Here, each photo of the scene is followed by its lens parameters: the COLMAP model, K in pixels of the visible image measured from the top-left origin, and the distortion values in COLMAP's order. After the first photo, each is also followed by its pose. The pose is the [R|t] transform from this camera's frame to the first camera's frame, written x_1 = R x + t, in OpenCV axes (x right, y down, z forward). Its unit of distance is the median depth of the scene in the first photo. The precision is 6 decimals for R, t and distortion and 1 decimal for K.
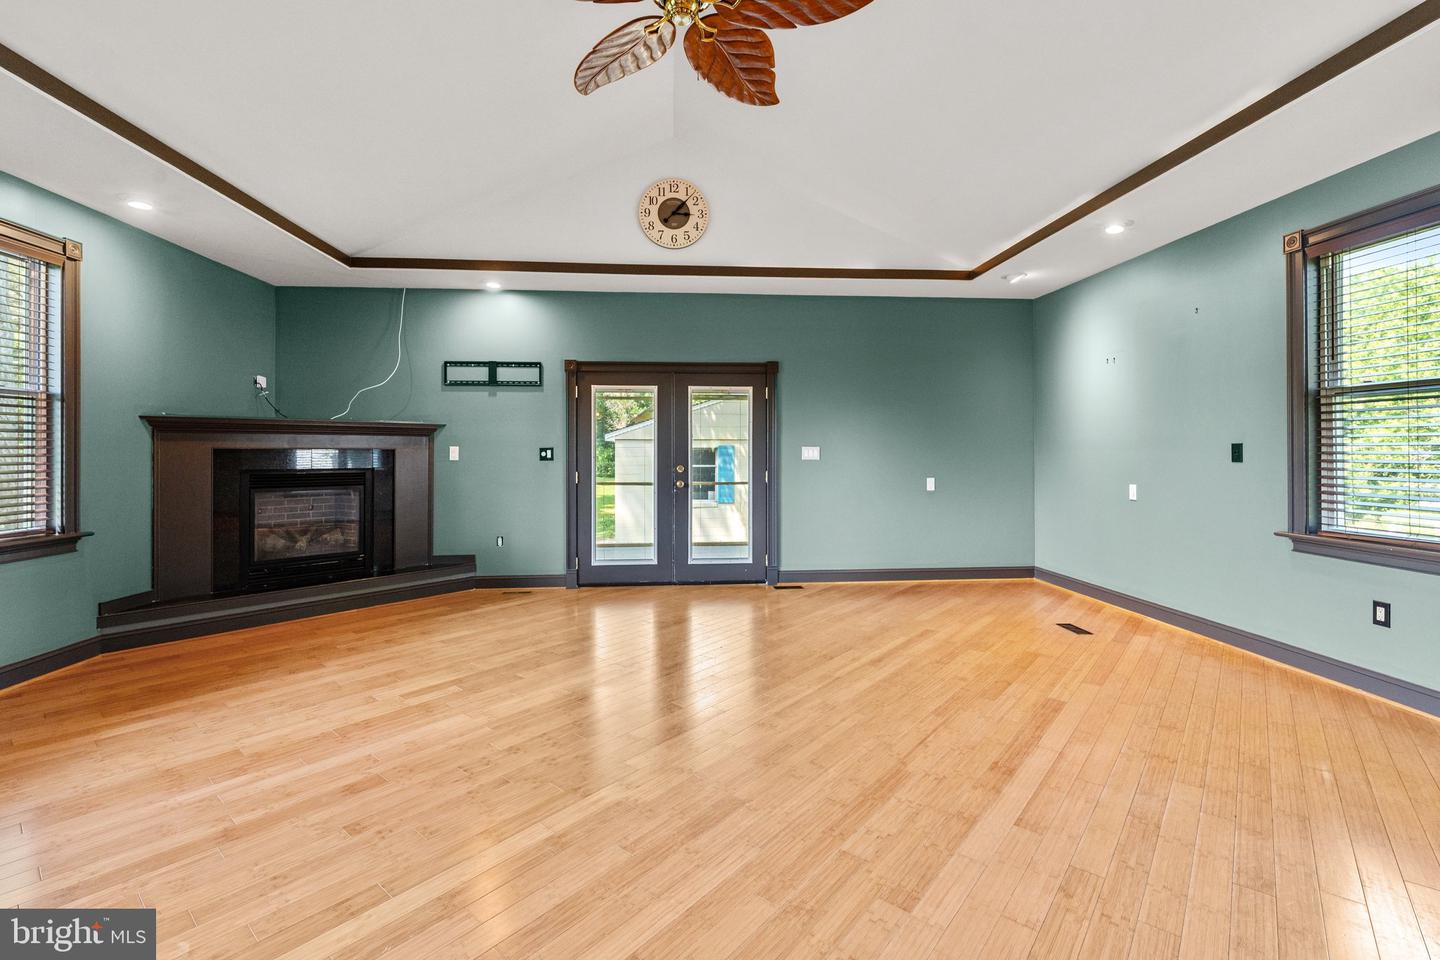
lens RADIAL K [[640.1, 0, 720.3], [0, 640.1, 450.8], [0, 0, 1]] dist [-0.000327, 0.000283]
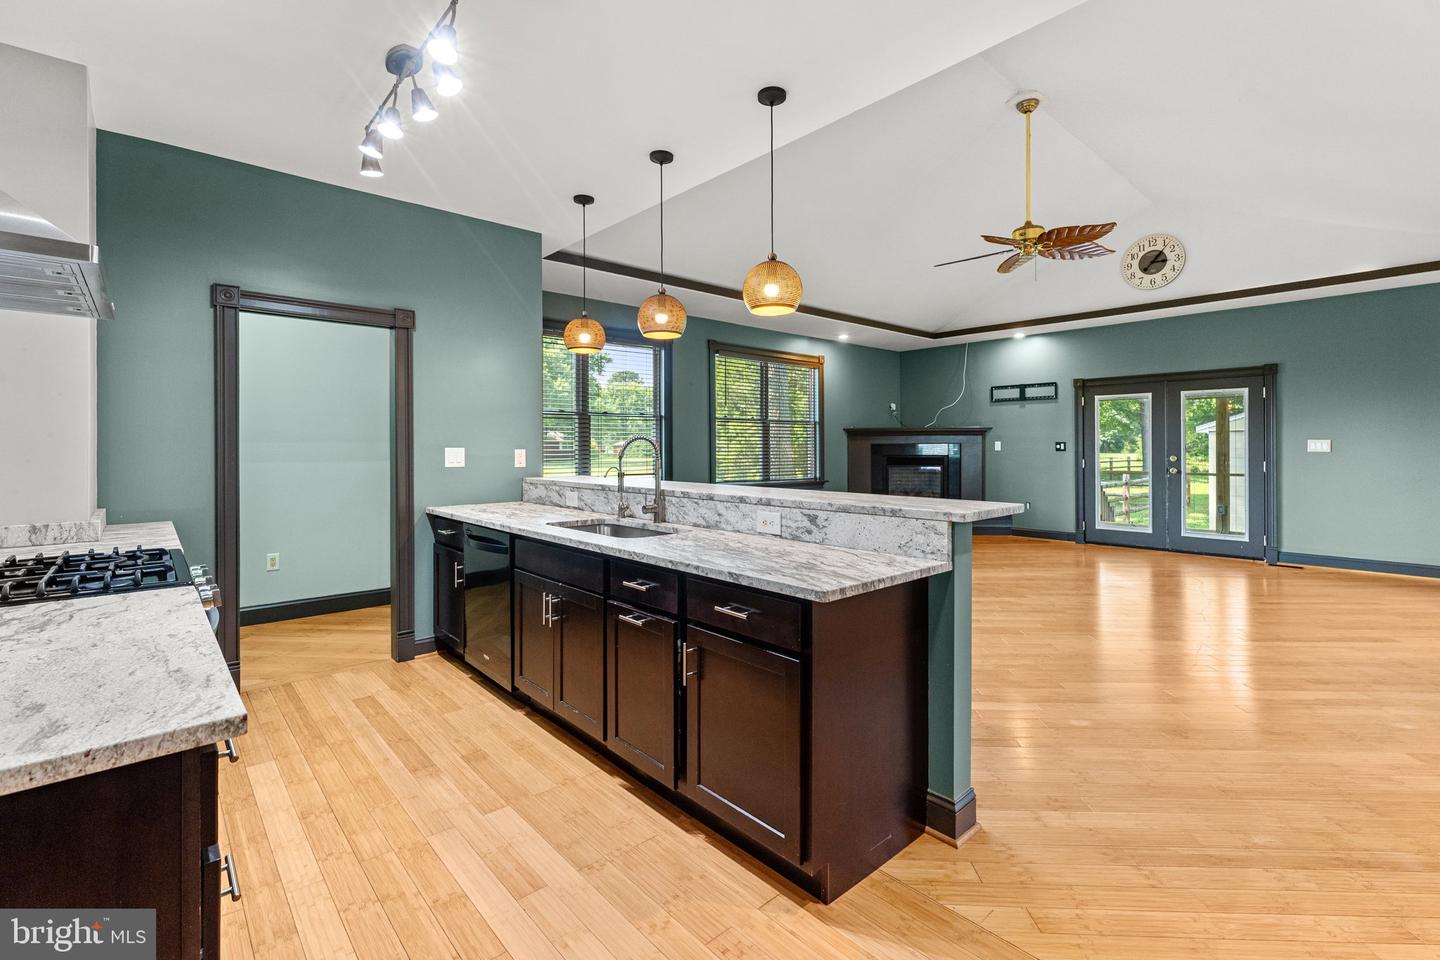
lens RADIAL K [[643.5, 0, 712.9], [0, 643.5, 444.1], [0, 0, 1]] dist [0.000124, 0.000218]
pose [[0.598141, -0.003326, -0.801384, 0.414100], [0.004710, 0.999989, -0.000635, -0.003091], [0.801377, -0.003395, 0.598150, -0.474026]]
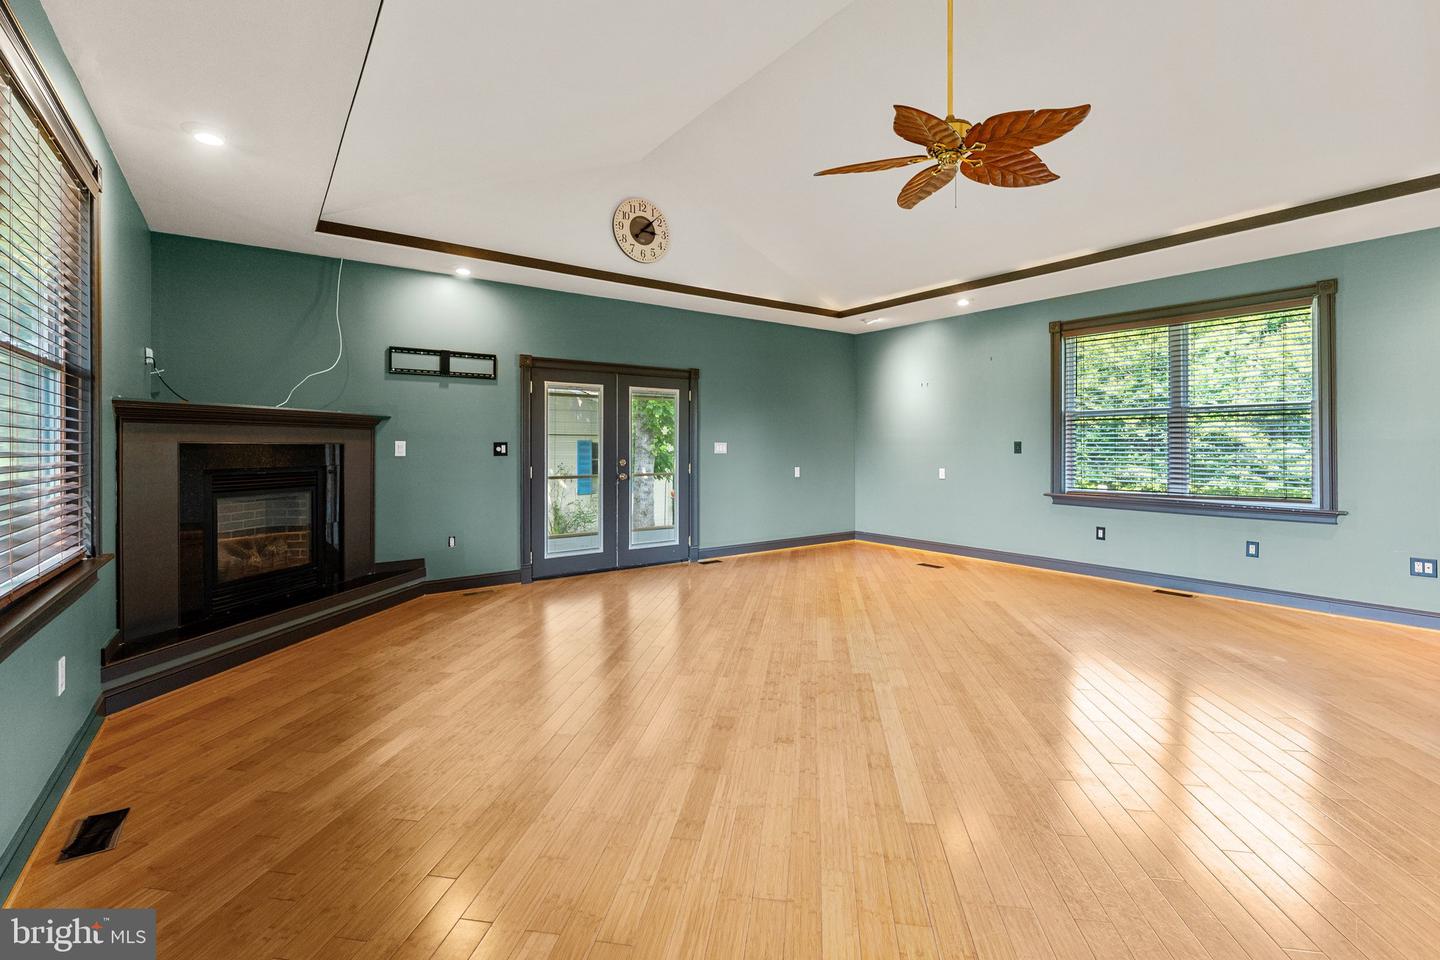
lens RADIAL K [[645.5, 0, 710.4], [0, 645.5, 447.8], [0, 0, 1]] dist [-0.000087, 0.000014]
pose [[0.854432, -0.001025, 0.519562, -0.515963], [-0.001010, 0.999993, 0.003633, -0.000865], [-0.519562, -0.003629, 0.854425, -0.011281]]
